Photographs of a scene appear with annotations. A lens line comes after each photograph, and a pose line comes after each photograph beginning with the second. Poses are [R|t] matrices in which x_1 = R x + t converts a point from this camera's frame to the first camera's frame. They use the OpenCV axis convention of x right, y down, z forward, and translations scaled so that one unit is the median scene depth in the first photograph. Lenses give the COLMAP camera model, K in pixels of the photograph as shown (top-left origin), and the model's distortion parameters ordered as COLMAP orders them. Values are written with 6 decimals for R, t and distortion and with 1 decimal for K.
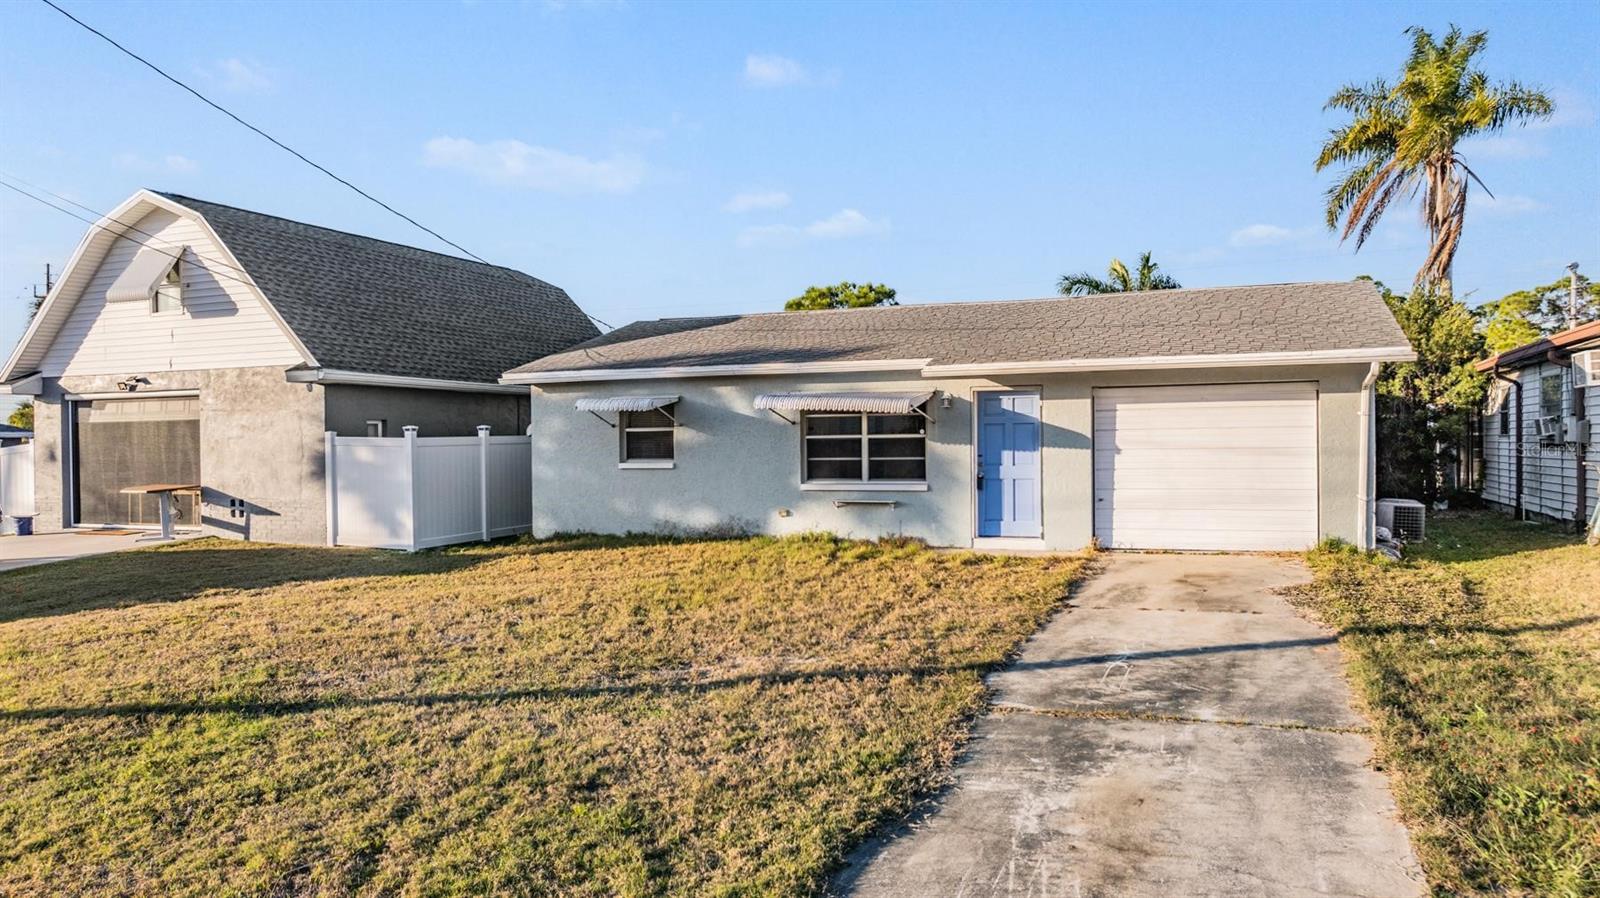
lens RADIAL K [[1141.6, 0, 800.0], [0, 1141.6, 449.0], [0, 0, 1]] dist [-0.016734, -0.000057]
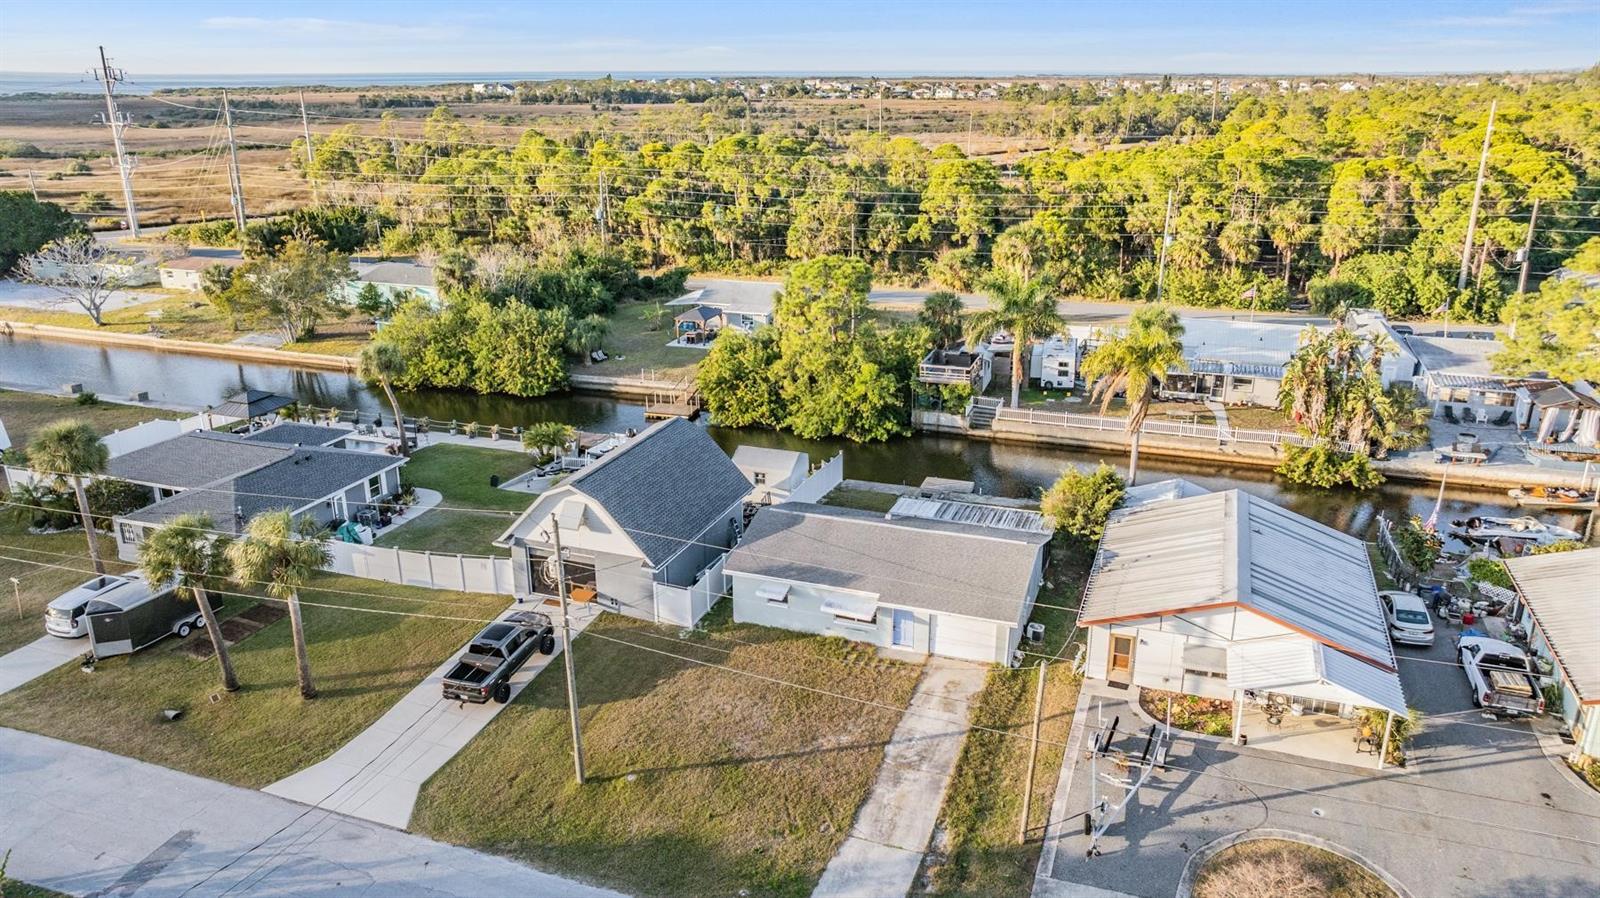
lens RADIAL K [[1103.7, 0, 806.1], [0, 1103.7, 449.4], [0, 0, 1]] dist [-0.019750, -0.002319]
pose [[0.999540, -0.003991, 0.030073, -0.147761], [-0.005643, 0.949551, 0.313563, -1.231659], [-0.029807, -0.313589, 0.949091, -1.493810]]
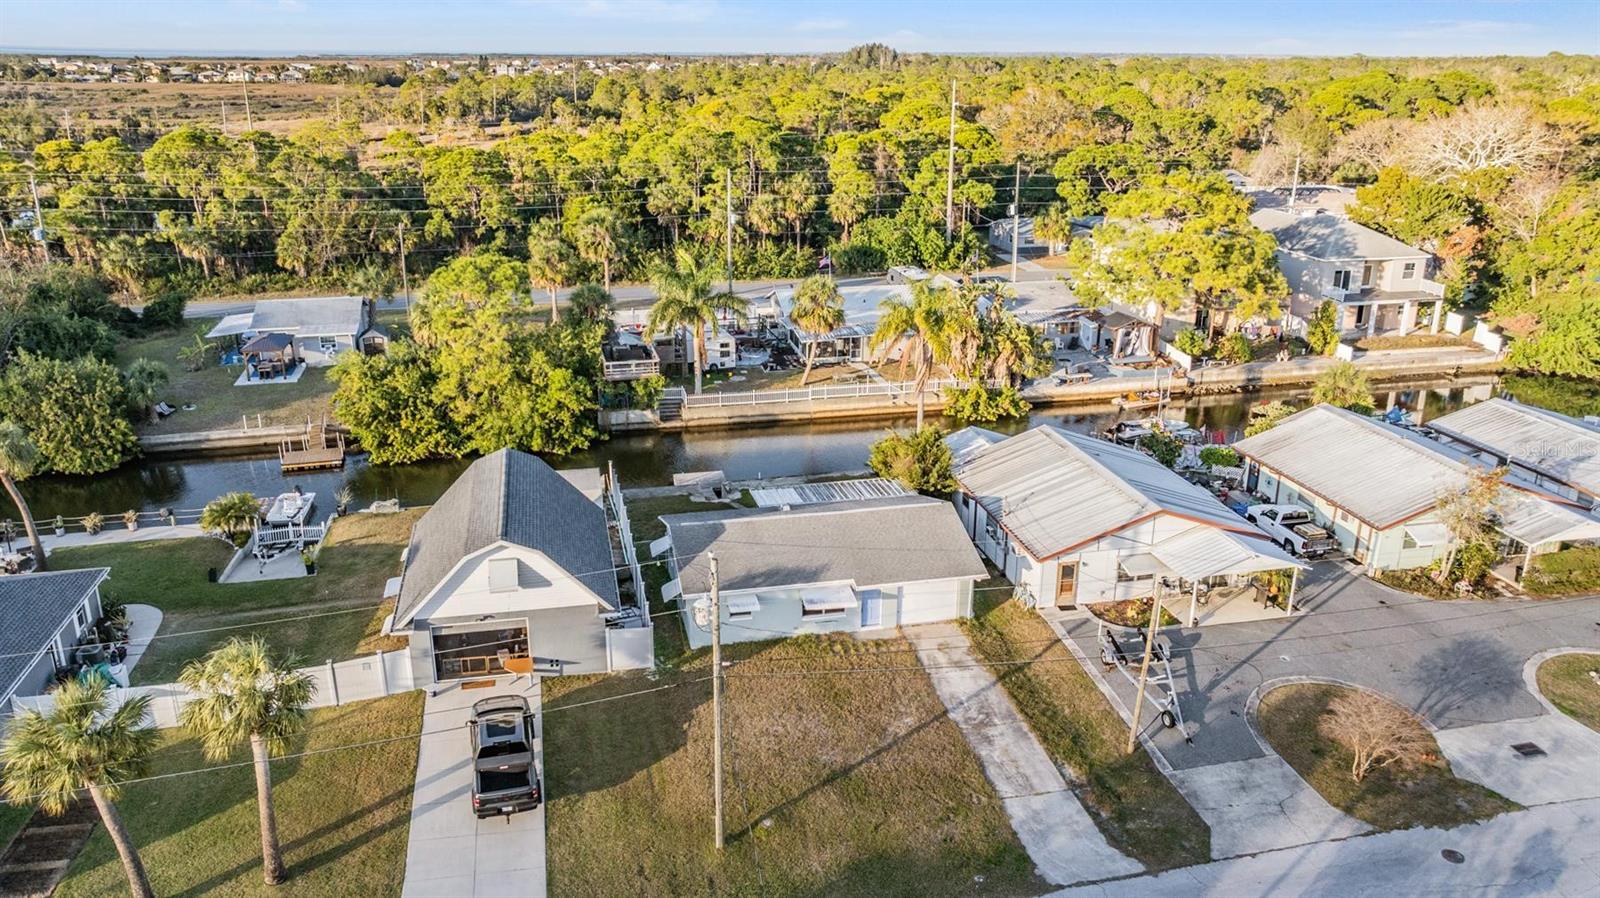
lens RADIAL K [[1152.0, 0, 794.2], [0, 1152.0, 447.1], [0, 0, 1]] dist [-0.017626, -0.004212]
pose [[0.825855, -0.168833, 0.538014, -1.444570], [-0.008084, 0.950481, 0.310678, -1.231433], [-0.563825, -0.260924, 0.783595, -1.096652]]
